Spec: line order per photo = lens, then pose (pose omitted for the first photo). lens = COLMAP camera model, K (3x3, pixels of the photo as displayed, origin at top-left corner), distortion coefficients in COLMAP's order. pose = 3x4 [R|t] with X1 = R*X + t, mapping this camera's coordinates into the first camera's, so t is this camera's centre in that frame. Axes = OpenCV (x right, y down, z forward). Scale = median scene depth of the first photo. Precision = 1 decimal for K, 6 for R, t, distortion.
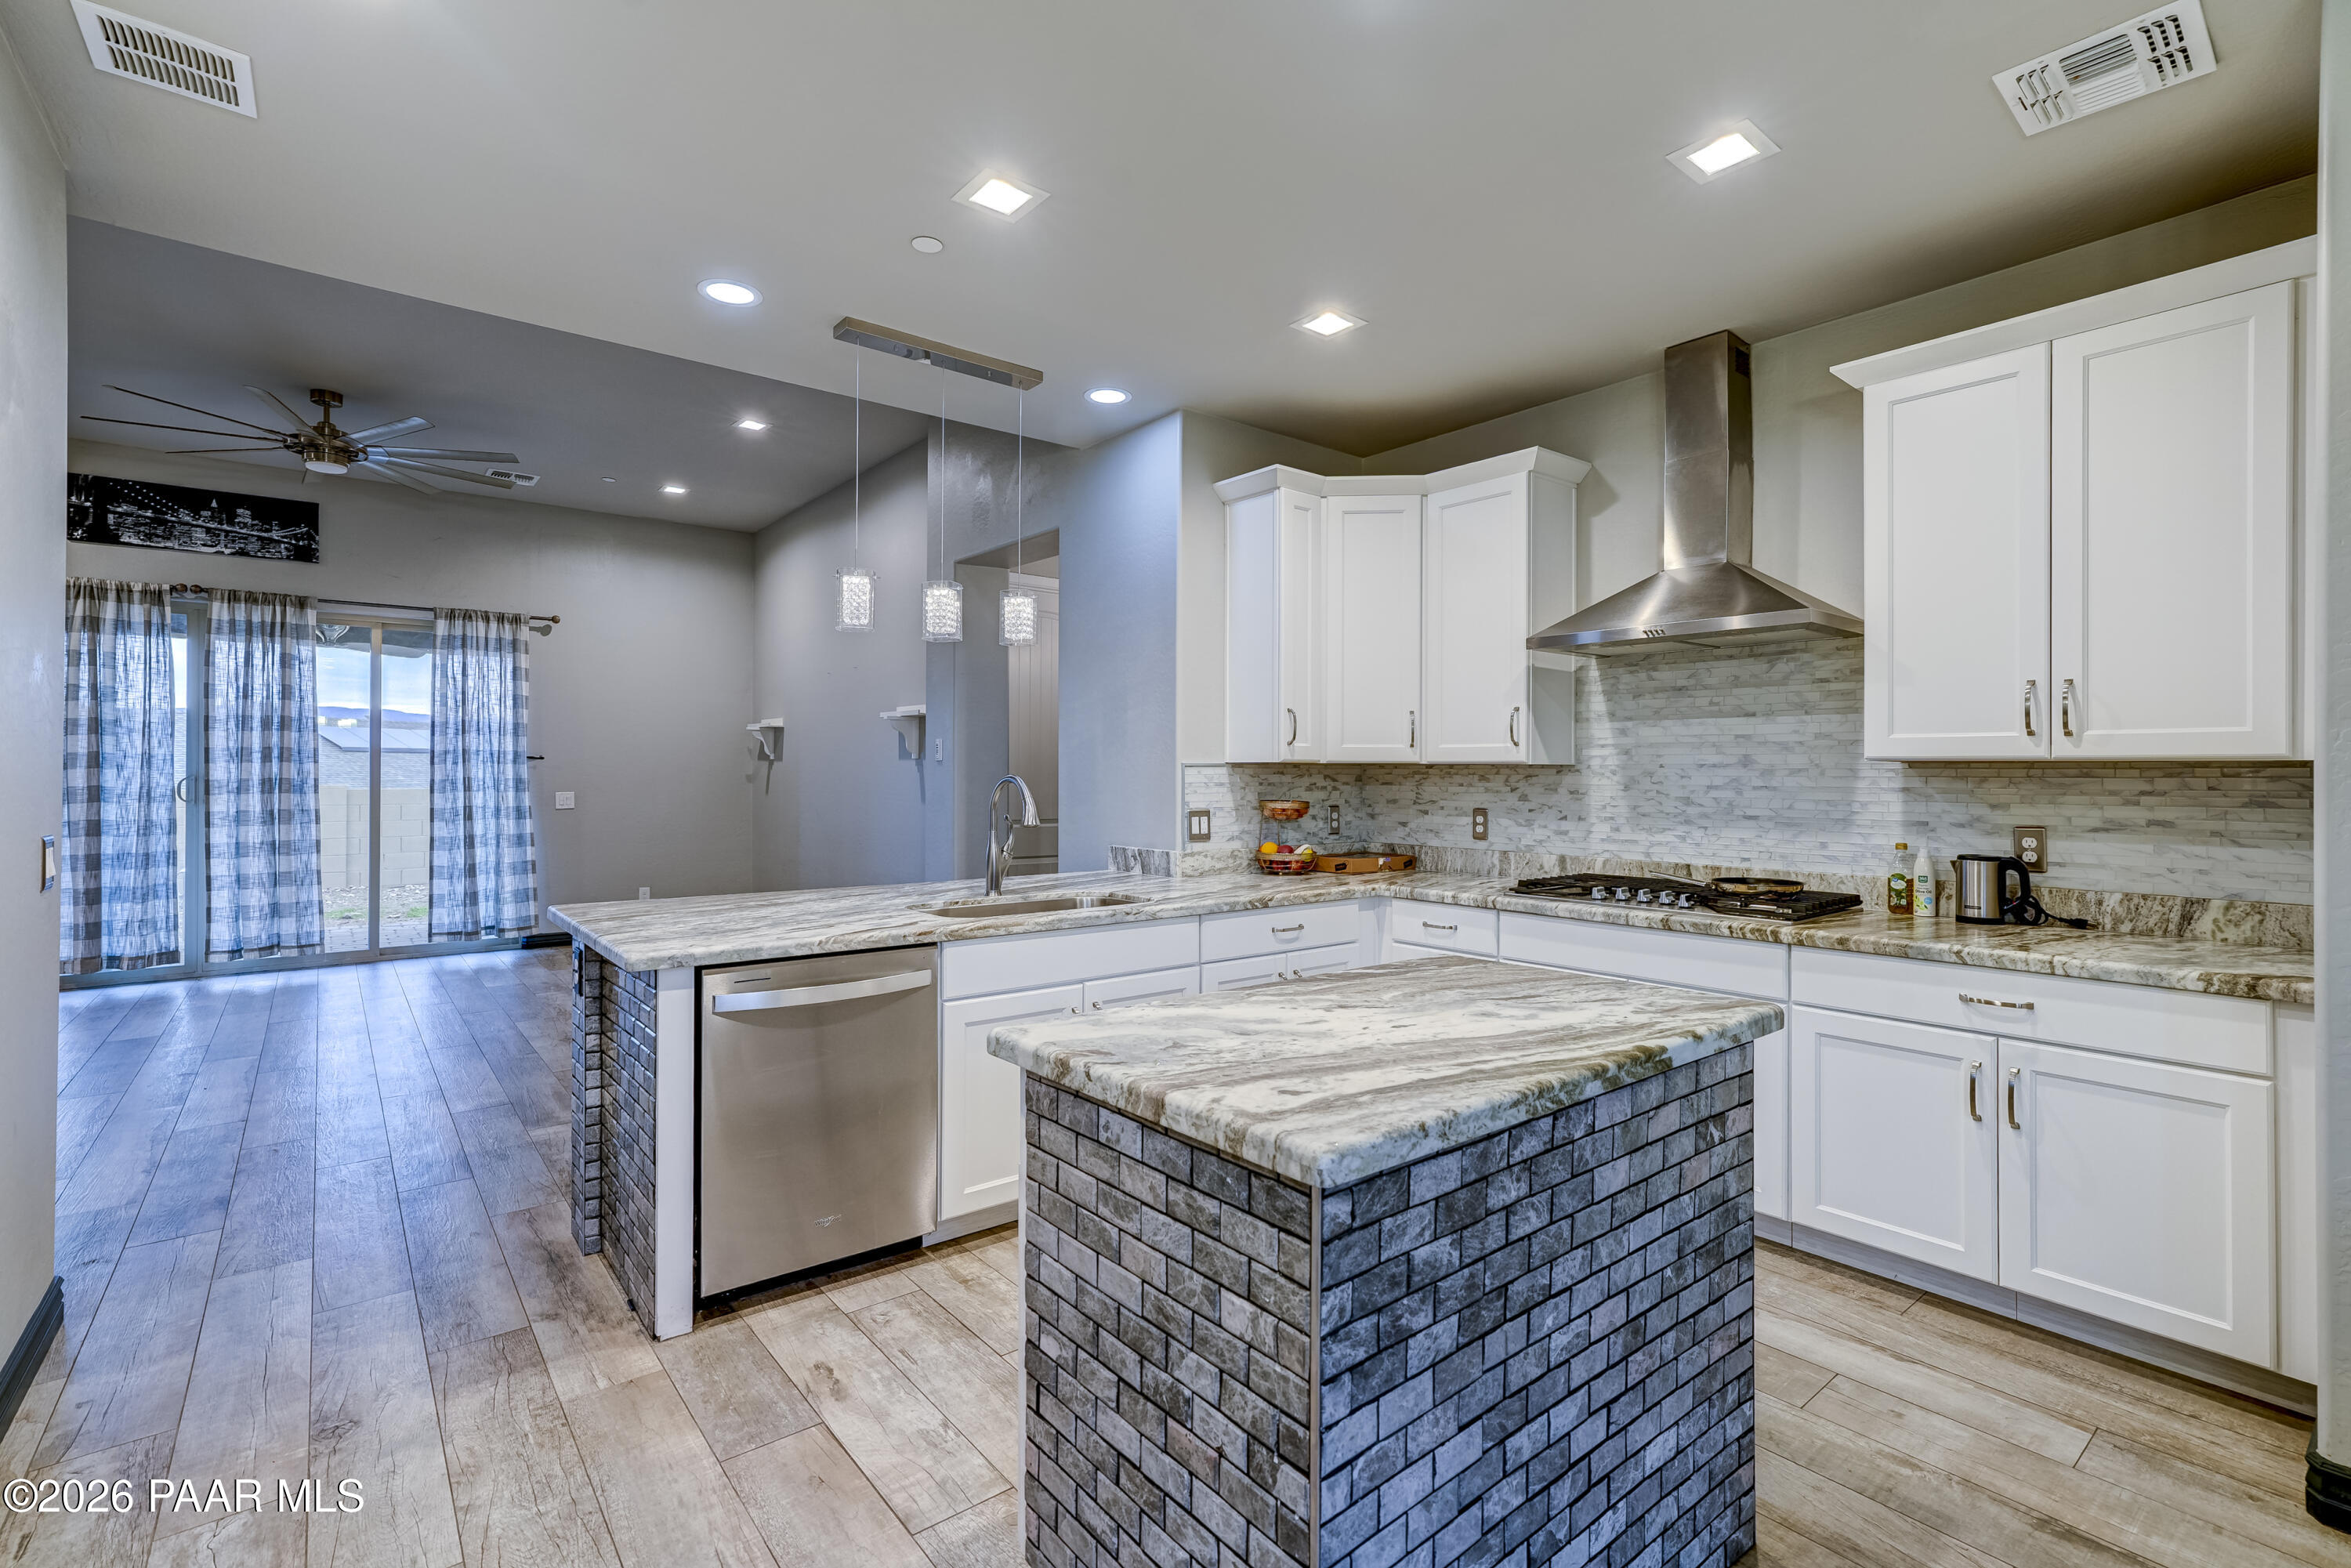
lens RADIAL K [[1081.1, 0, 1190.7], [0, 1081.1, 767.5], [0, 0, 1]] dist [-0.010805, 0.009982]
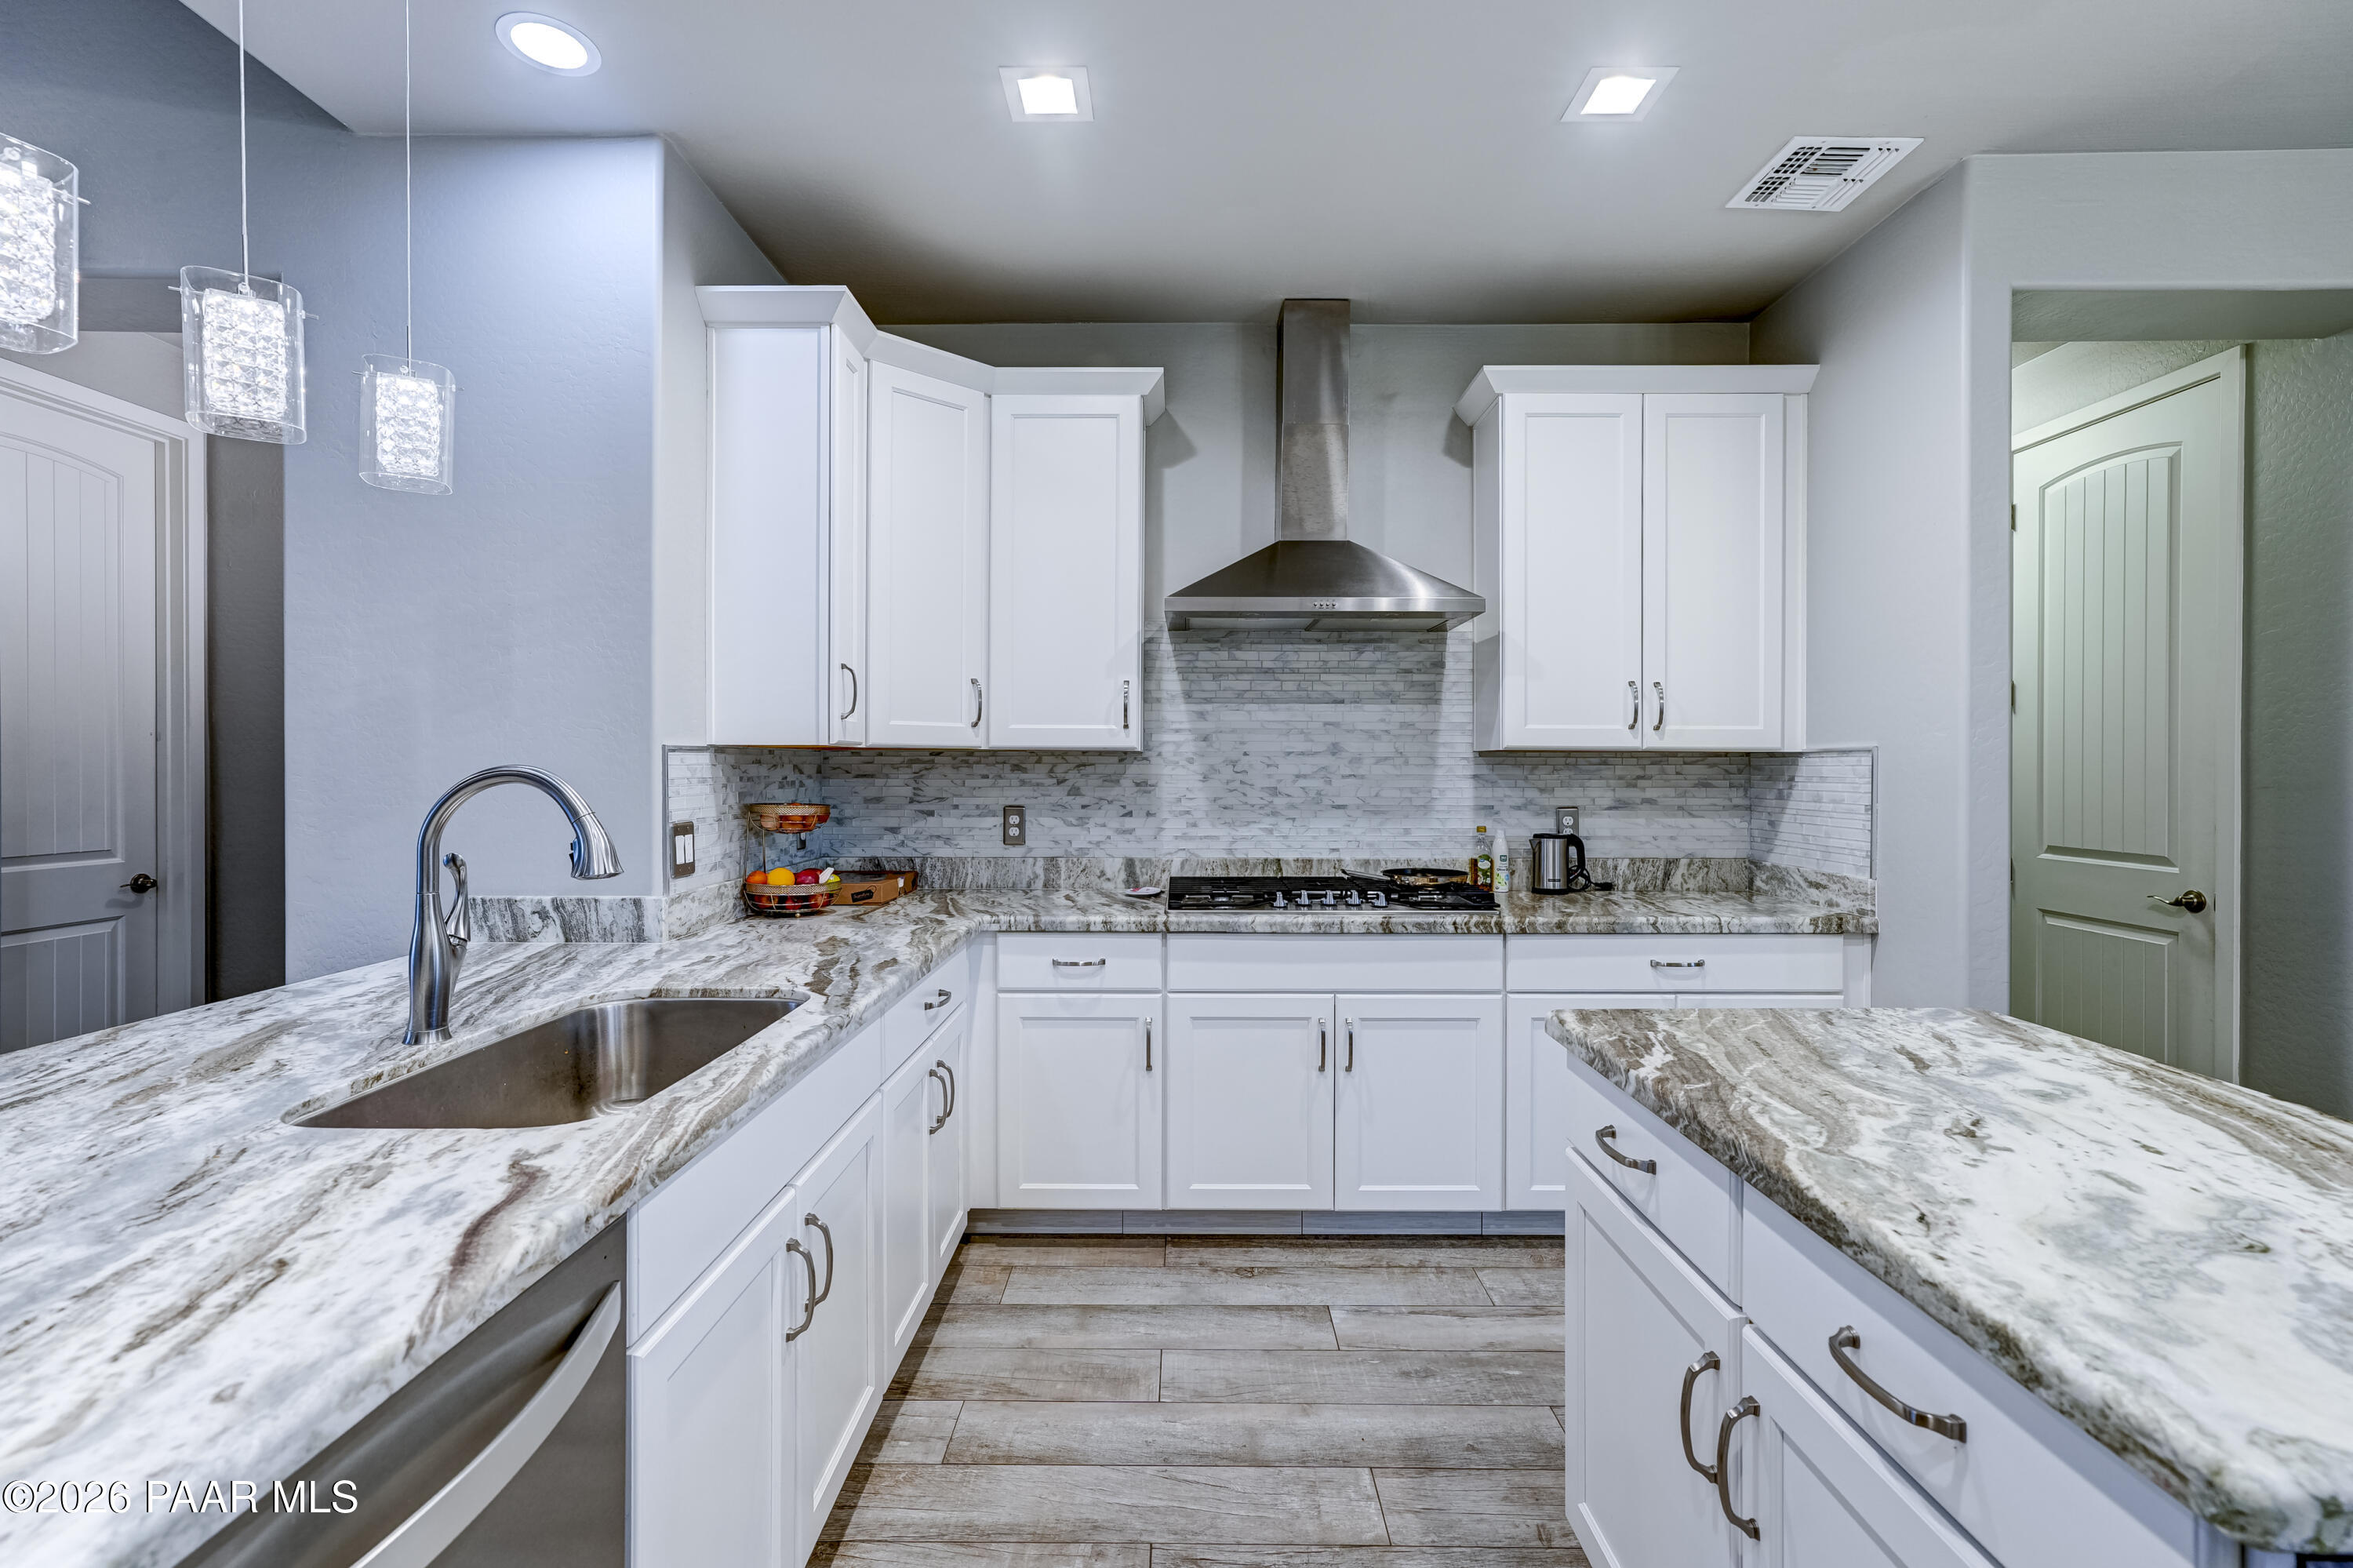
lens RADIAL K [[1082.1, 0, 1181.3], [0, 1082.1, 766.4], [0, 0, 1]] dist [-0.010805, 0.009982]
pose [[0.637118, -0.004702, 0.770752, -0.273985], [-0.003561, 0.999953, 0.009043, 0.001127], [-0.770758, -0.008506, 0.637071, 0.404952]]
